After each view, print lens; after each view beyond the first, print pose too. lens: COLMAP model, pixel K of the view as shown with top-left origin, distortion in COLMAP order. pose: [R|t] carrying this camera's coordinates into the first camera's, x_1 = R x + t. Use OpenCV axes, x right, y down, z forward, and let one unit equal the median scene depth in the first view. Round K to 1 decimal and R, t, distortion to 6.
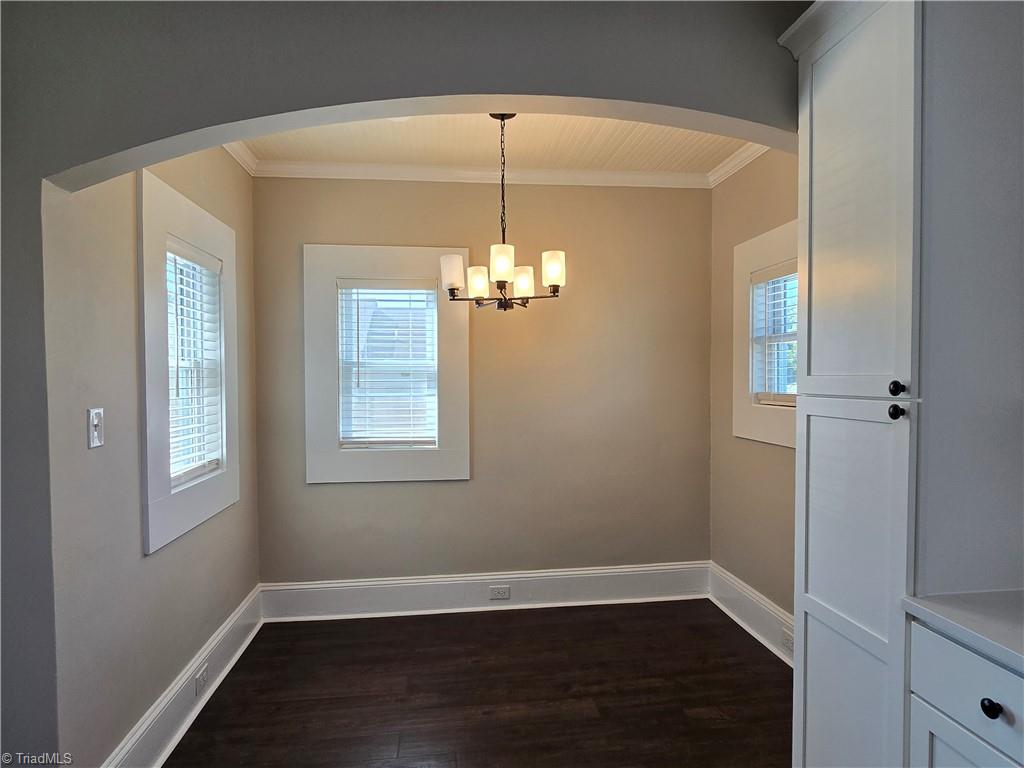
lens RADIAL K [[587.2, 0, 514.7], [0, 587.2, 383.2], [0, 0, 1]] dist [0.006847, 0.001867]
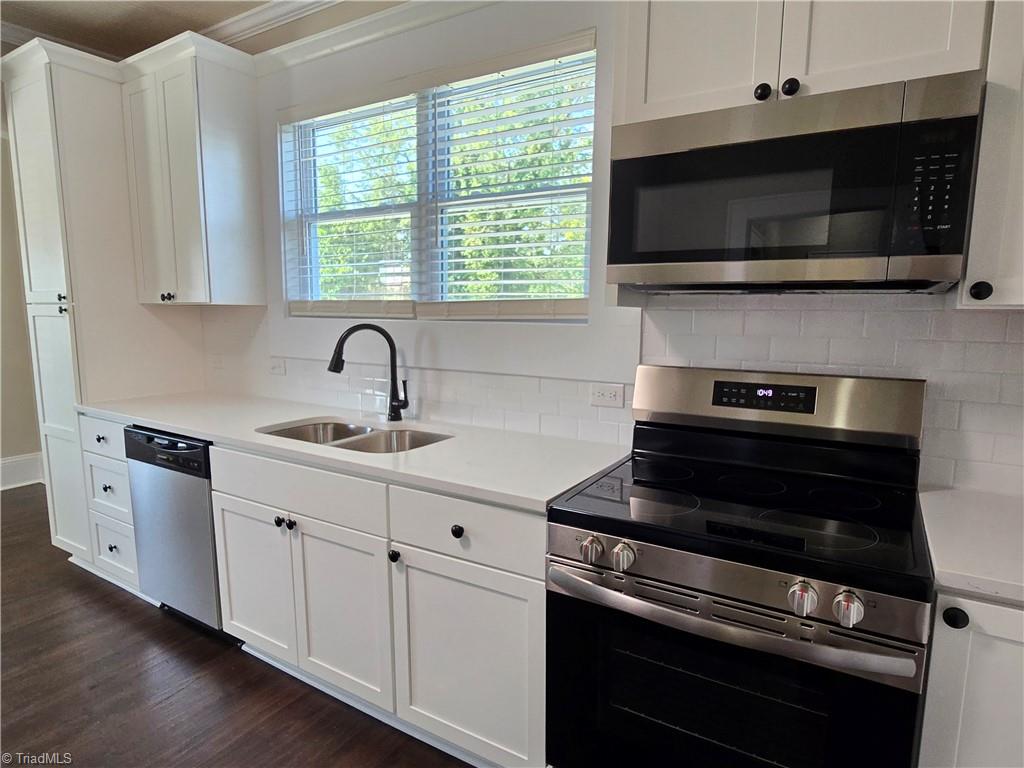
lens RADIAL K [[587.2, 0, 512.8], [0, 587.2, 381.8], [0, 0, 1]] dist [0.006847, 0.001867]
pose [[0.631491, -0.104888, 0.768257, 0.076955], [0.004924, 0.991331, 0.131296, 0.035521], [-0.775368, -0.079129, 0.626533, -1.354848]]
